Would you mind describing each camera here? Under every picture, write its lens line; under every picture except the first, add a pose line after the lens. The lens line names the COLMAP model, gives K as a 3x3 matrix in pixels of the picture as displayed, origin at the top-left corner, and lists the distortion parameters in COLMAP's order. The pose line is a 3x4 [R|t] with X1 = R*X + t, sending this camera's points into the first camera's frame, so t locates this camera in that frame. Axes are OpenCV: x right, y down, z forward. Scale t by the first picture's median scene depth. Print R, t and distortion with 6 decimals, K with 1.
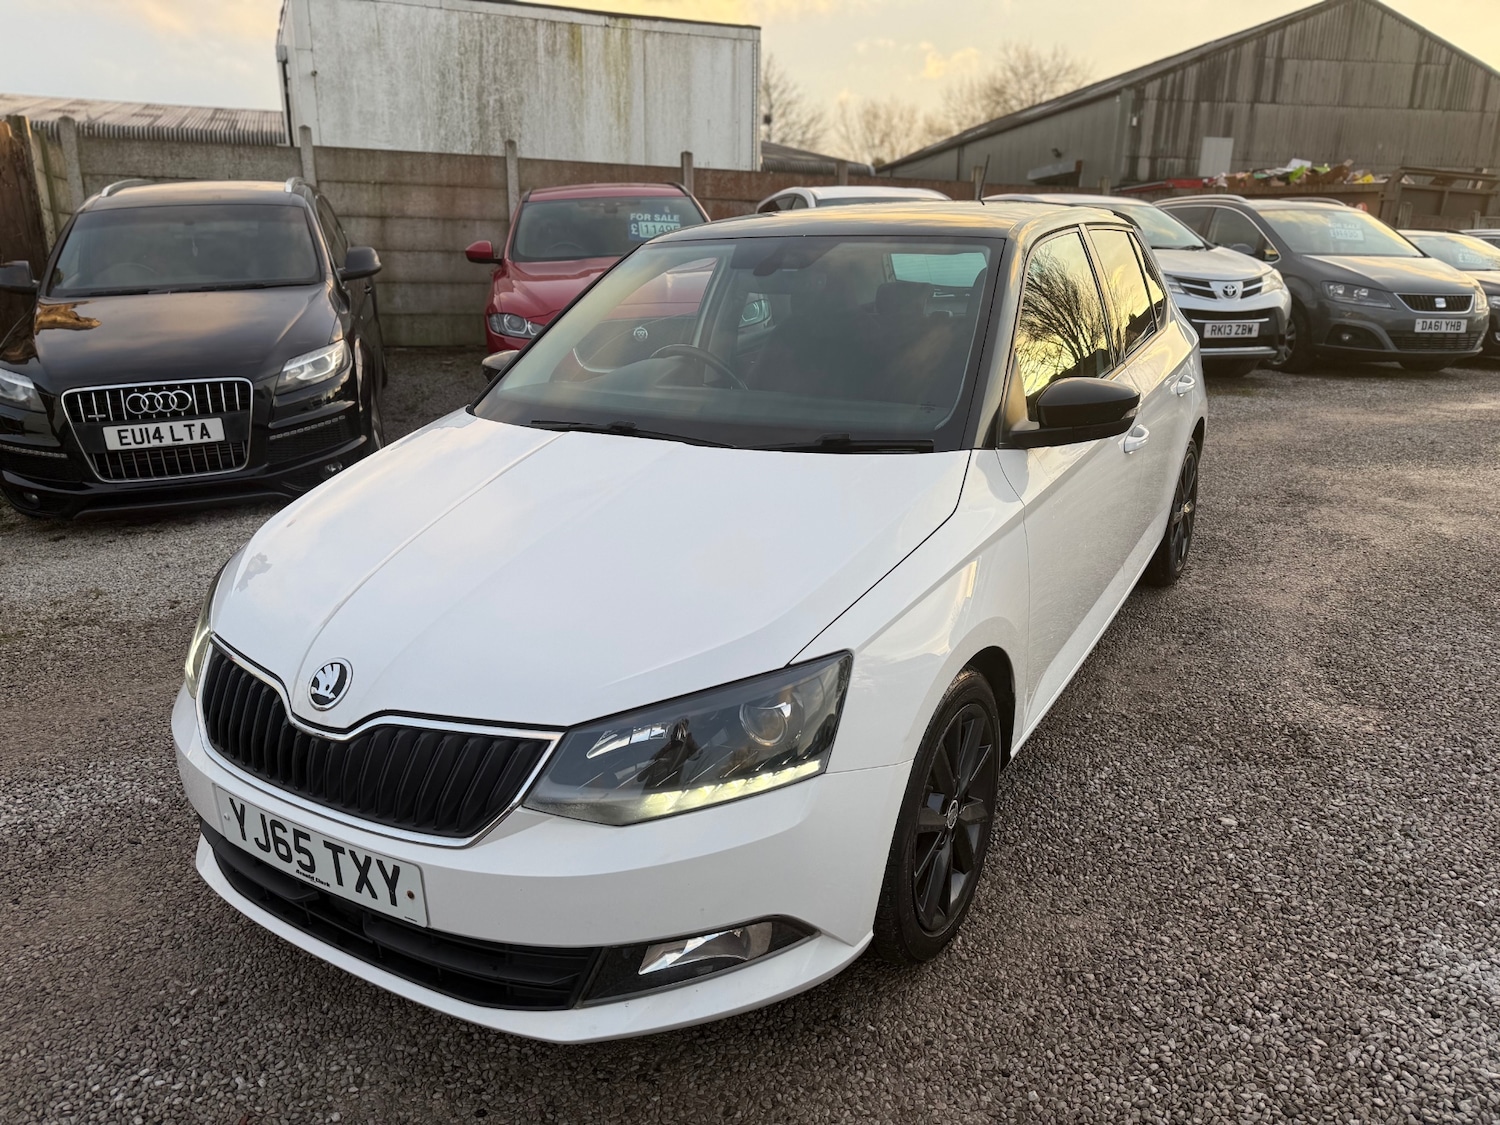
lens RADIAL K [[1062.6, 0, 754.2], [0, 1062.6, 563.6], [0, 0, 1]] dist [0.048477, -0.065449]
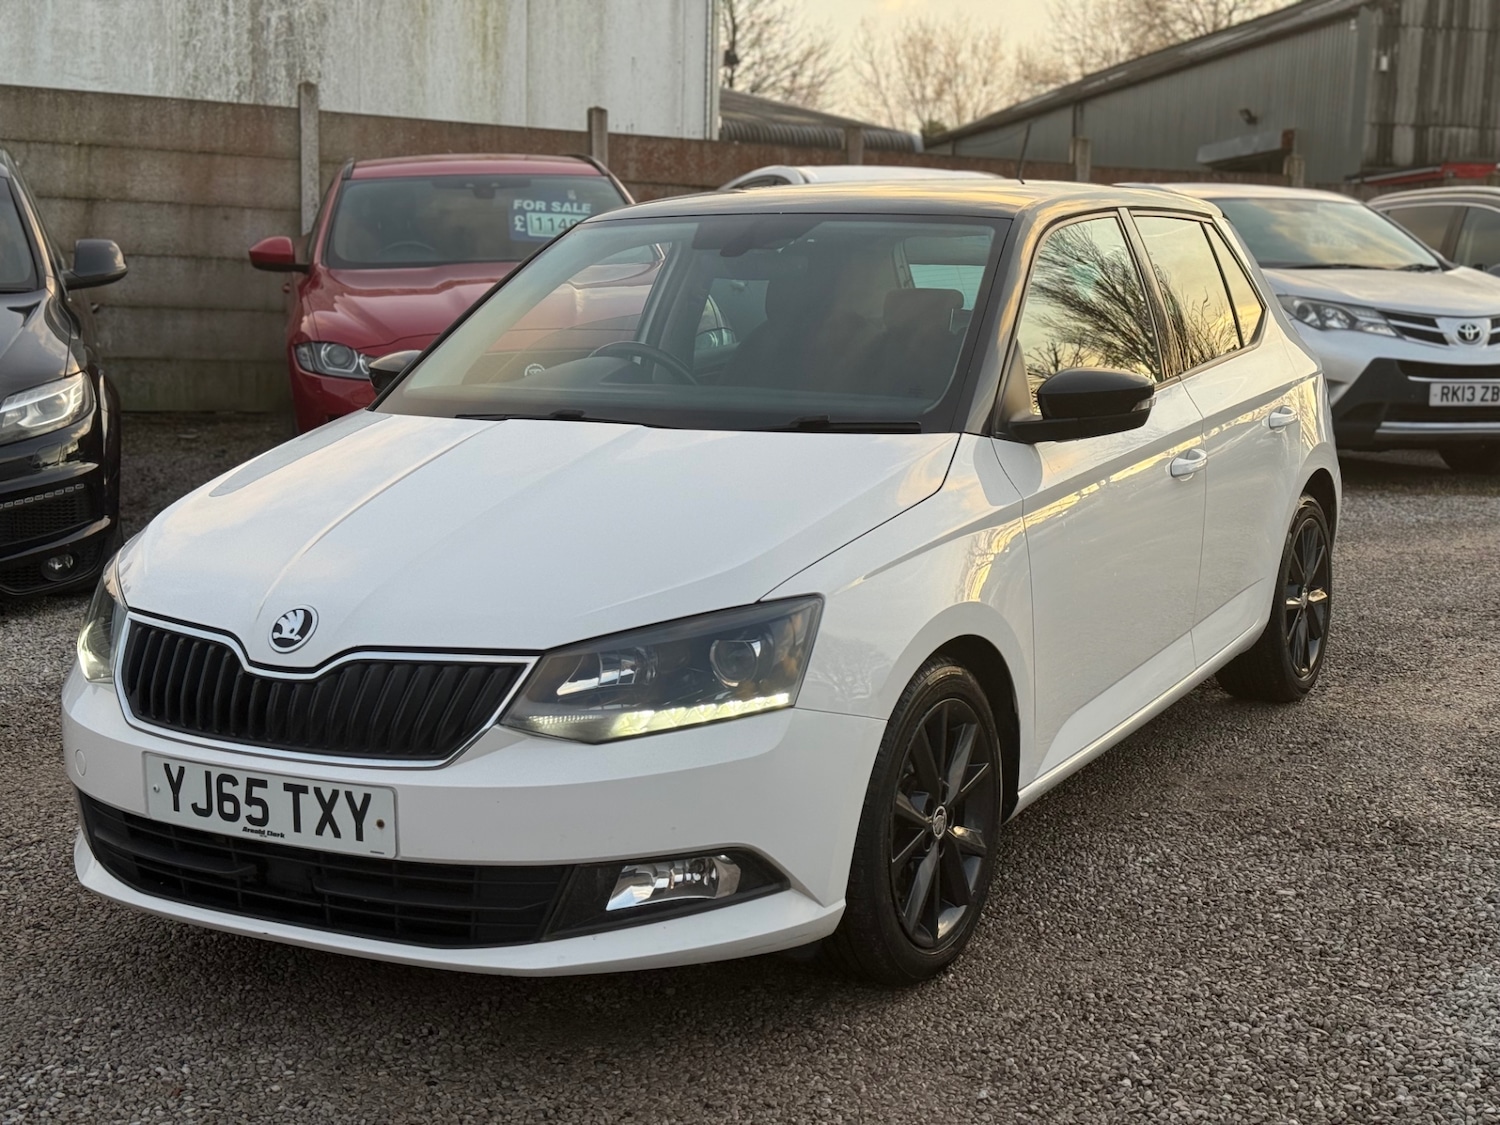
lens RADIAL K [[2111.7, 0, 764.3], [0, 2111.7, 581.5], [0, 0, 1]] dist [0.201351, -0.388274]
pose [[0.999442, 0.010043, 0.031869, -0.004736], [-0.005216, 0.988963, -0.148070, 0.064605], [-0.033004, 0.147821, 0.988463, -0.173137]]
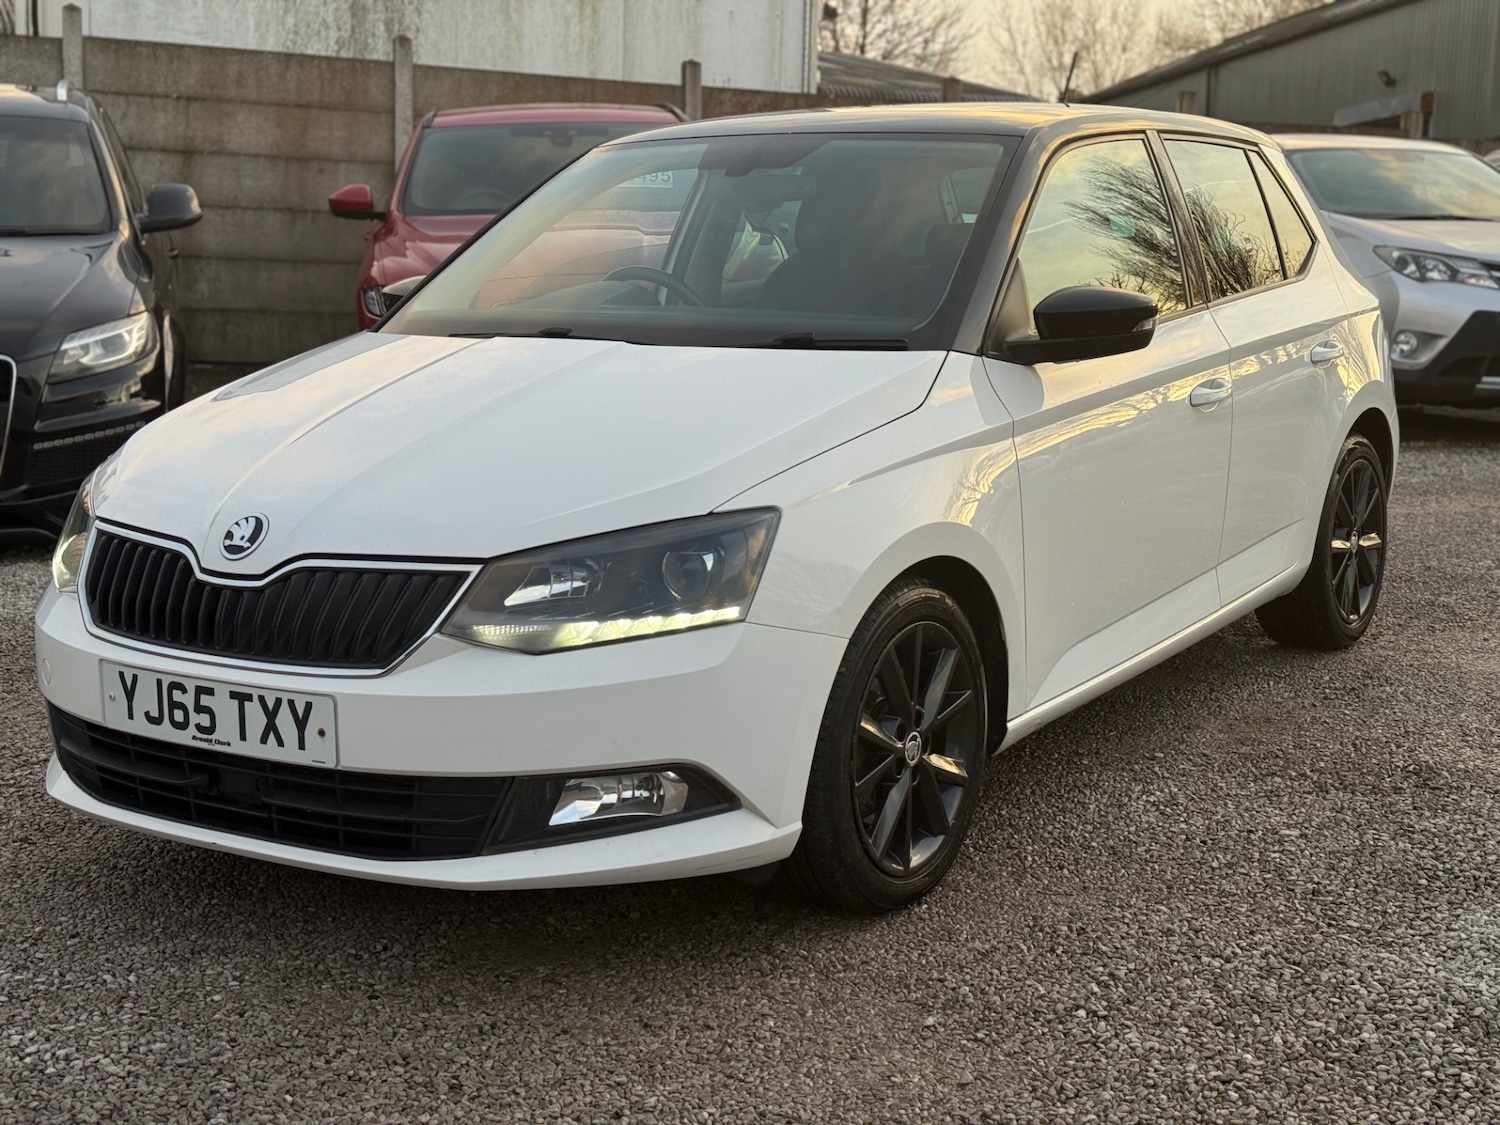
lens RADIAL K [[2110.8, 0, 762.2], [0, 2110.8, 565.1], [0, 0, 1]] dist [0.199593, -0.376443]
pose [[0.999199, 0.022378, -0.033168, 0.024966], [-0.026879, 0.989478, -0.142163, 0.072513], [0.029637, 0.142941, 0.989287, -0.162184]]
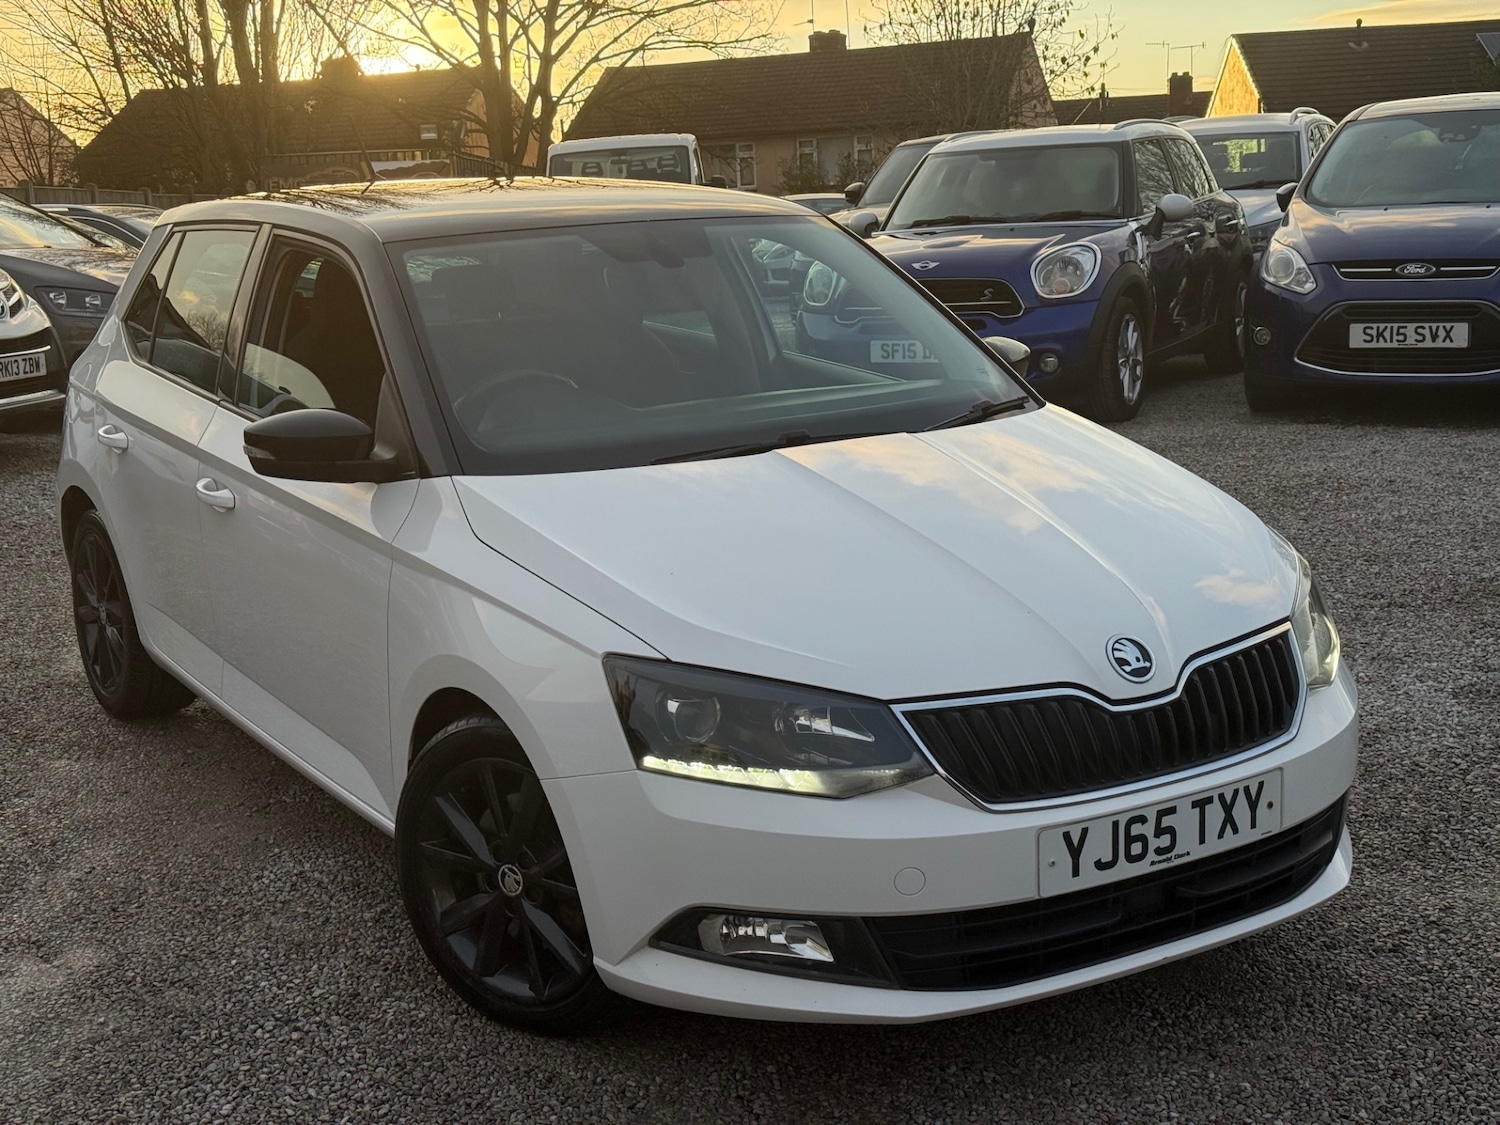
lens RADIAL K [[2111.4, 0, 750.0], [0, 2111.4, 562.5], [0, 0, 1]] dist [0.201233, -0.374829]
pose [[0.444004, -0.177173, 0.878334, -0.409529], [0.299376, 0.953256, 0.040950, -0.028613], [-0.844532, 0.244770, 0.476291, 0.061075]]
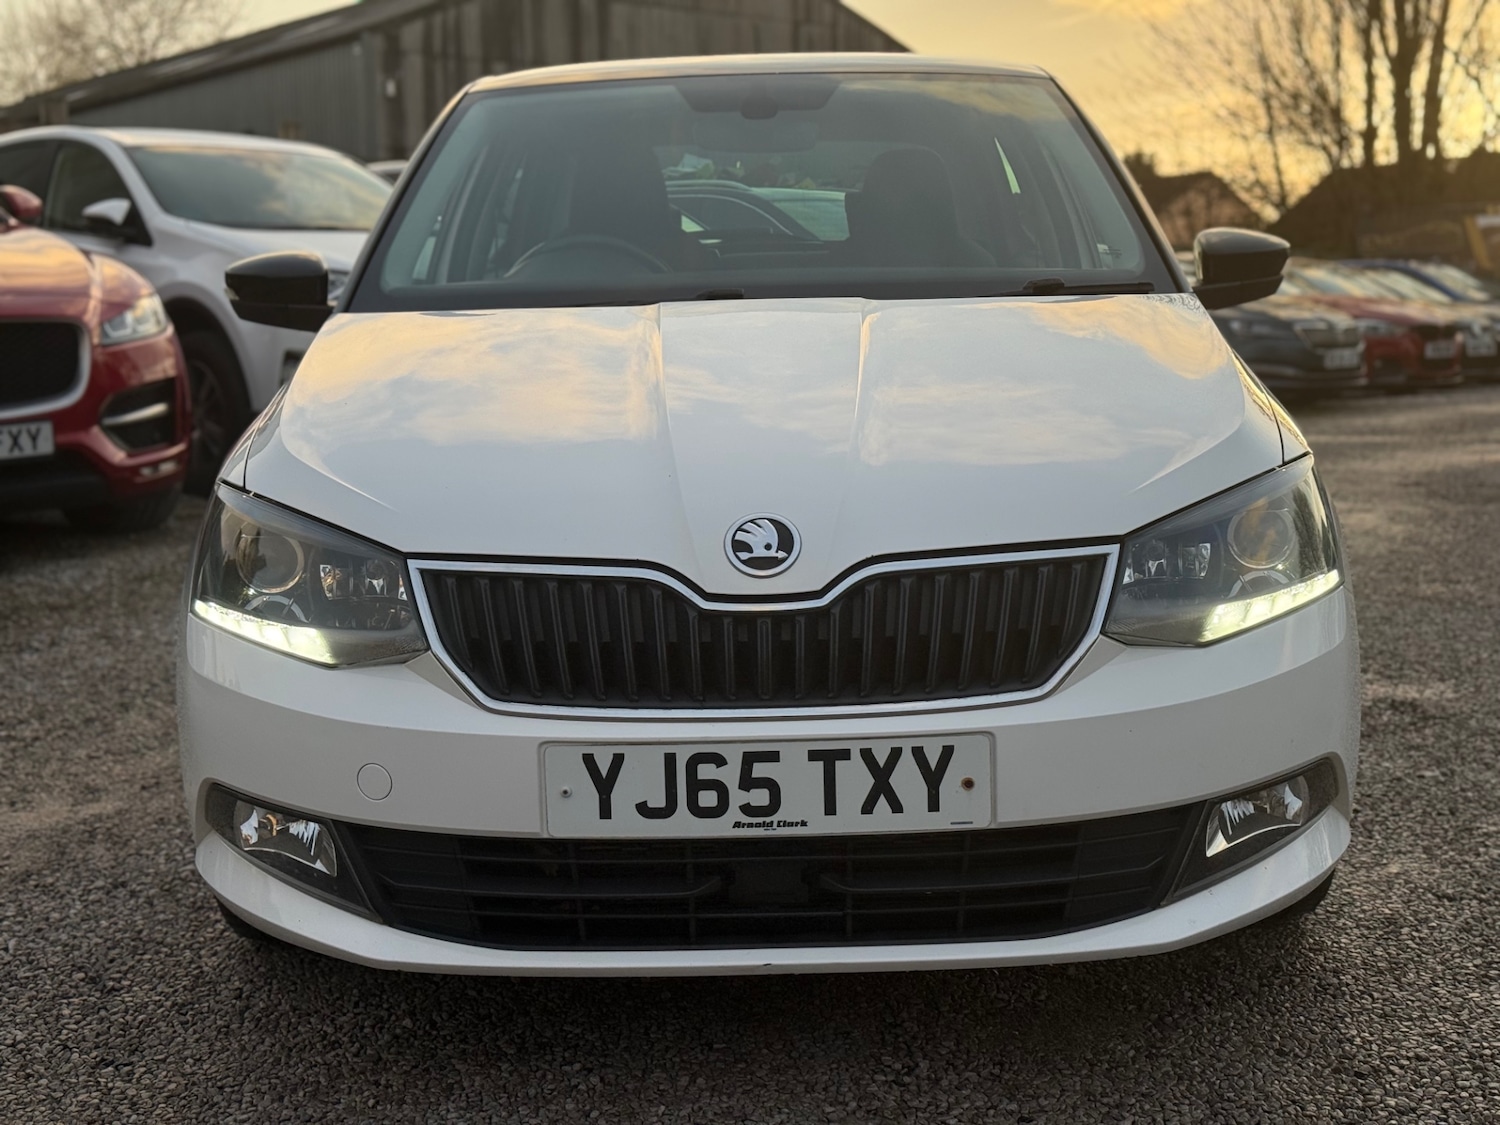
lens RADIAL K [[2111.4, 0, 750.0], [0, 2111.4, 562.5], [0, 0, 1]] dist [0.201233, -0.374829]
pose [[0.860945, -0.073068, 0.503423, -0.202773], [0.162678, 0.977209, -0.136376, 0.057347], [-0.481985, 0.199308, 0.853210, -0.038059]]
